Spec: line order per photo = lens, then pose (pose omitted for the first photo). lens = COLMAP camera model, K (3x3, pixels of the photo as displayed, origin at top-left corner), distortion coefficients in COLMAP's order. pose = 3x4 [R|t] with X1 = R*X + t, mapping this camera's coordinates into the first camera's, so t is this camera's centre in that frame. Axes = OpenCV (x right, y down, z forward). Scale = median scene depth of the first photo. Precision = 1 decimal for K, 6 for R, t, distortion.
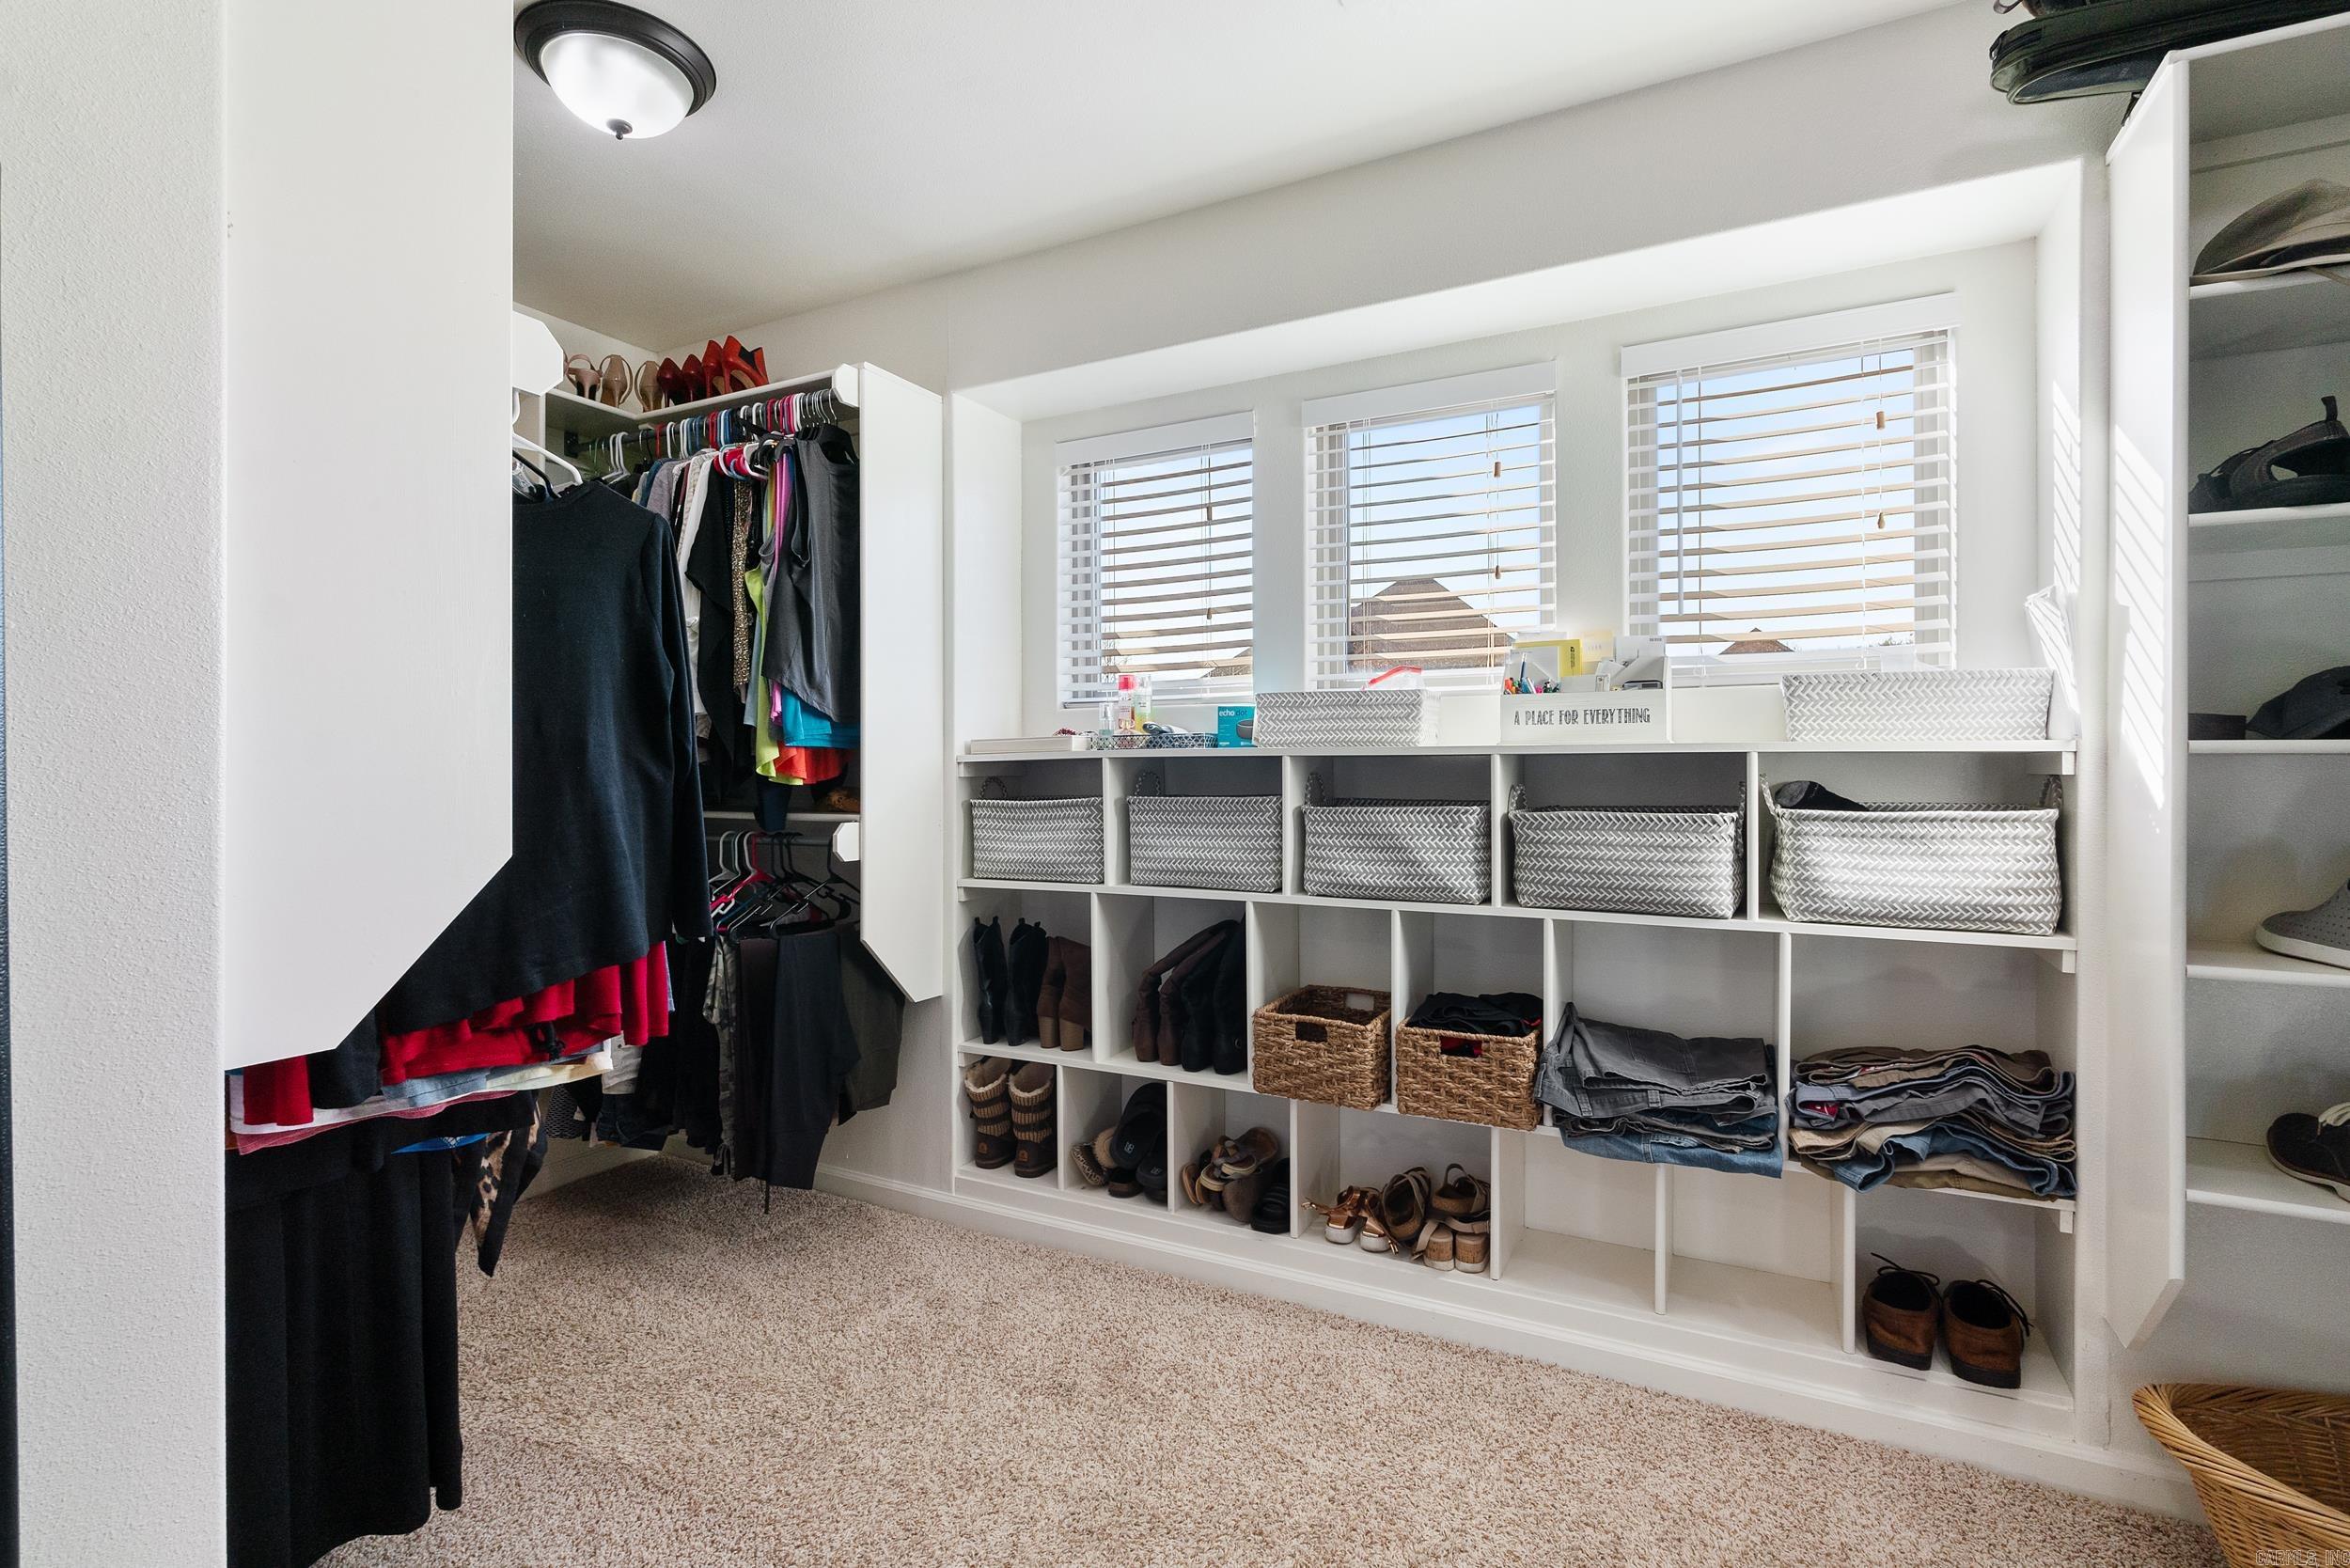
lens RADIAL K [[1087.3, 0, 1168.6], [0, 1087.3, 780.1], [0, 0, 1]] dist [-0.012046, 0.002688]
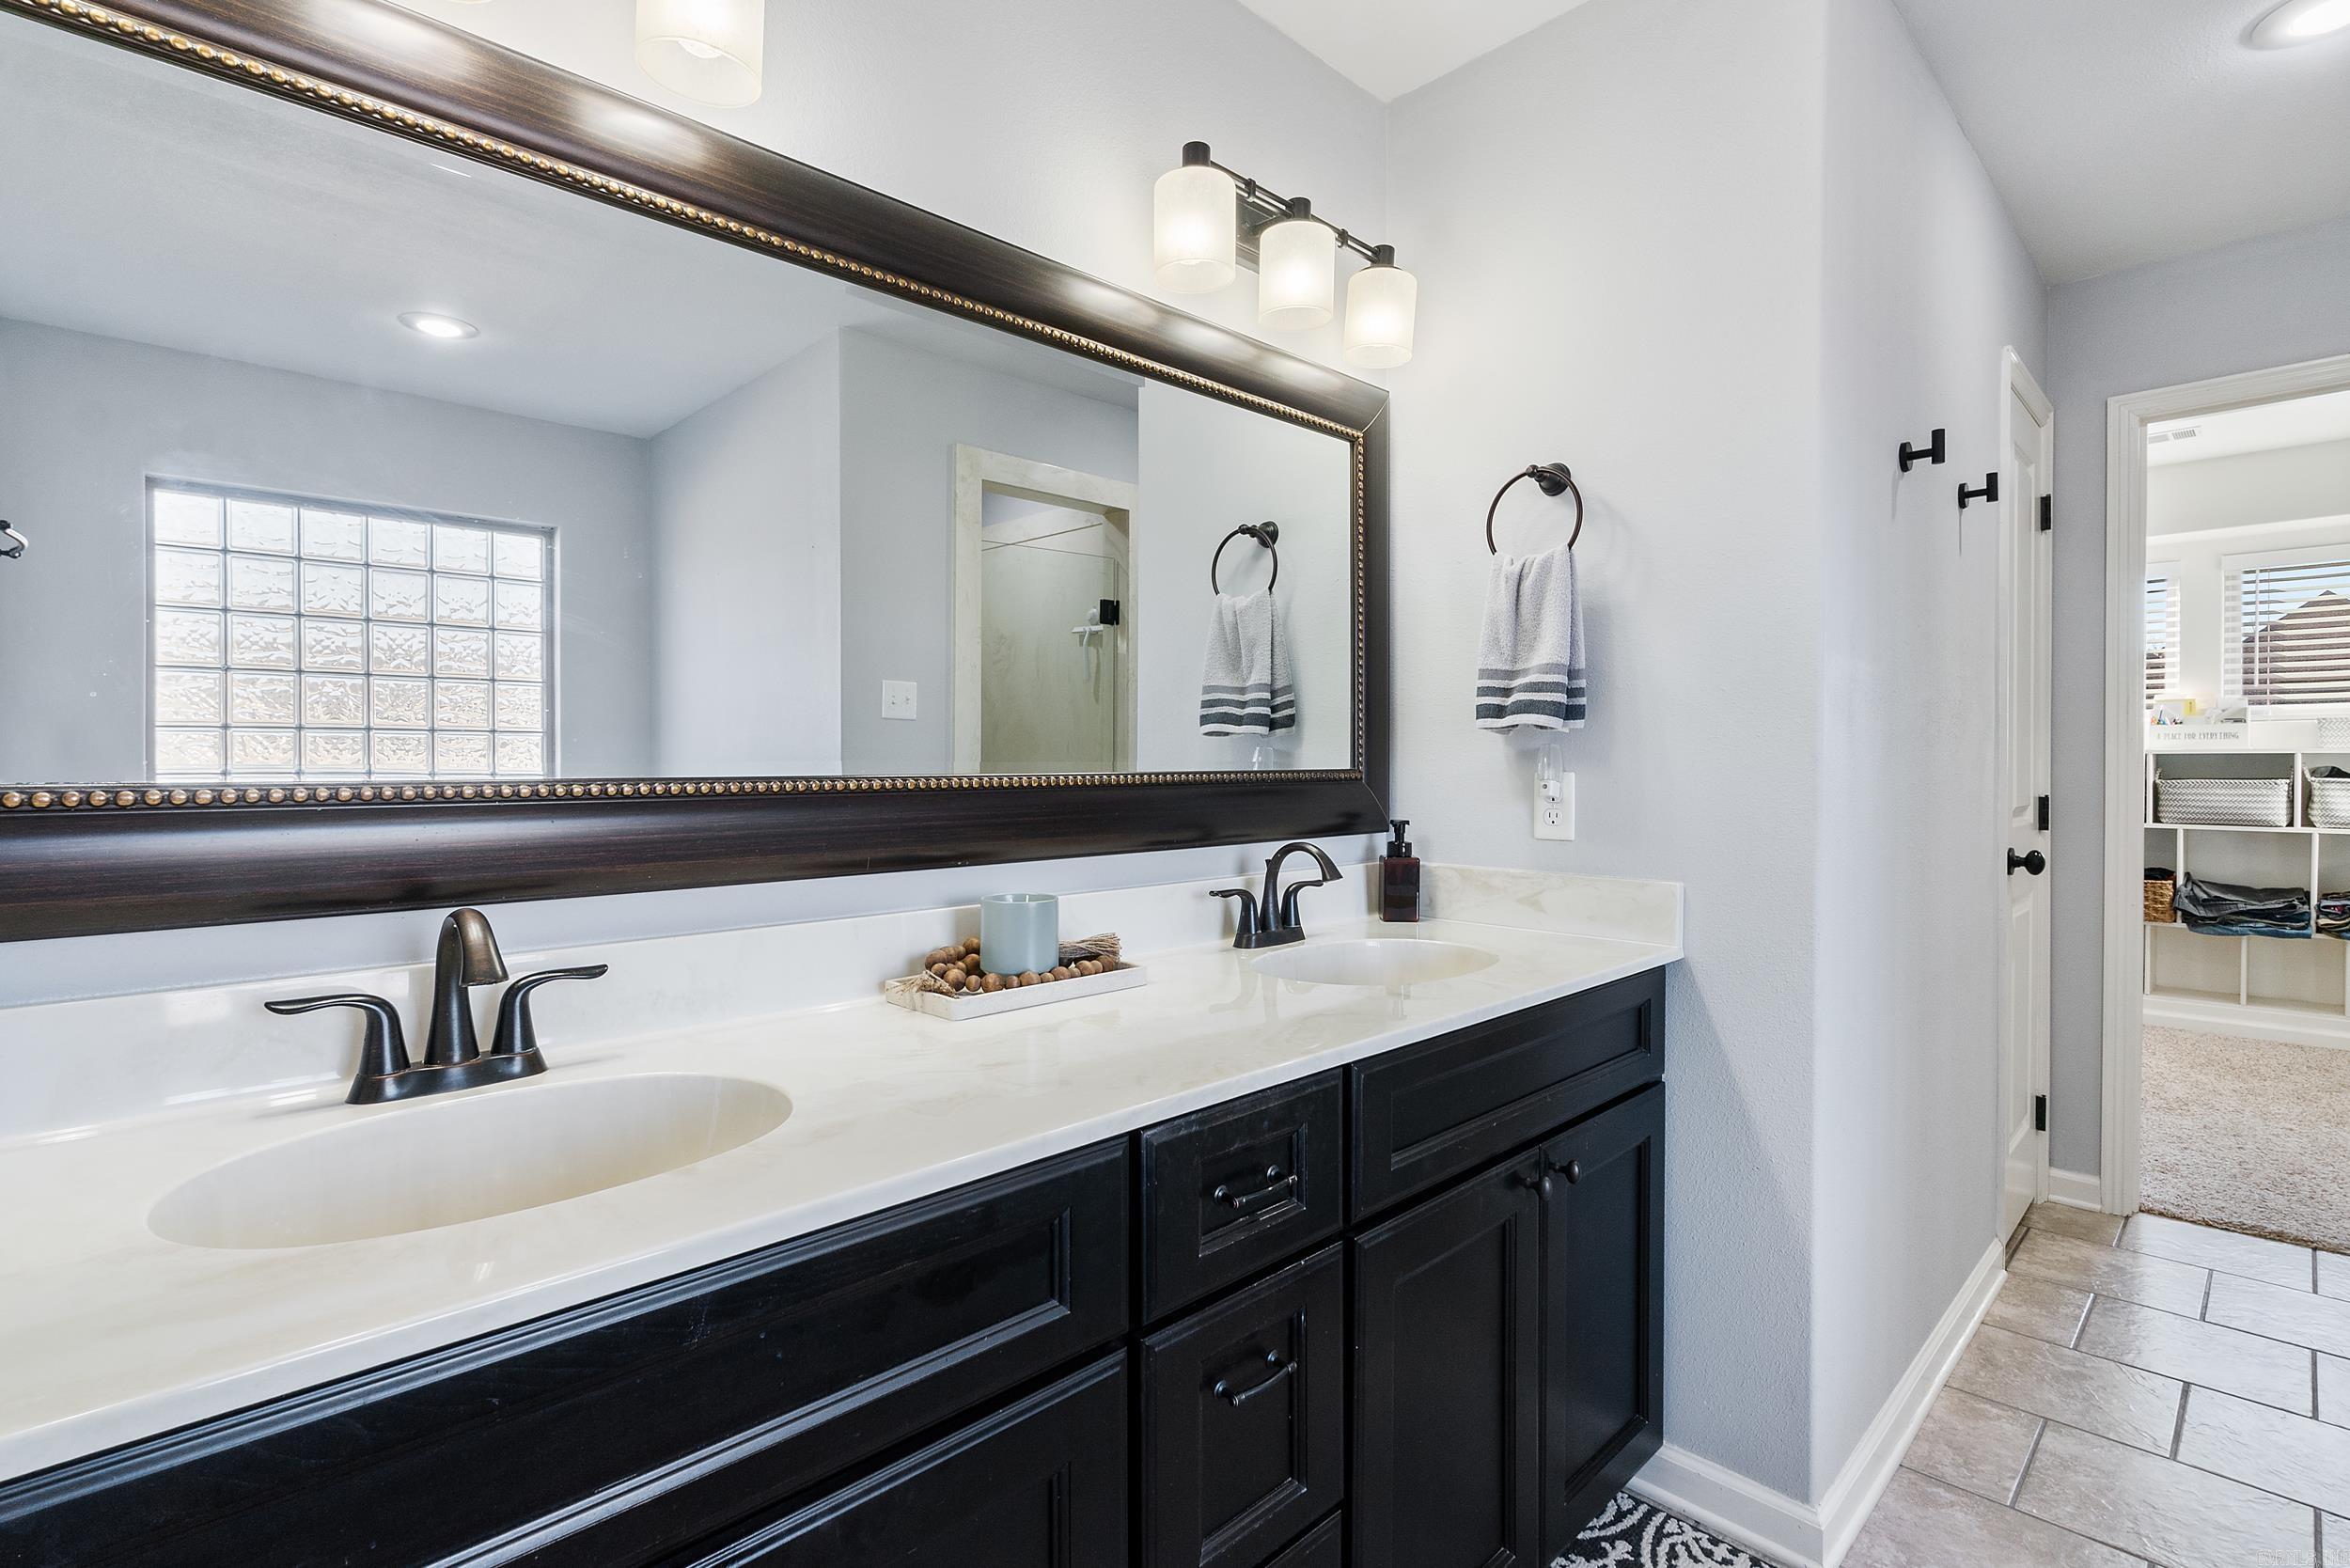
lens RADIAL K [[1087.3, 0, 1186.1], [0, 1087.3, 784.4], [0, 0, 1]] dist [-0.012046, 0.002688]
pose [[0.951254, 0.005924, -0.308352, -0.931569], [-0.002869, 0.999942, 0.010357, 0.022740], [0.308395, -0.008968, 0.951216, -1.770500]]
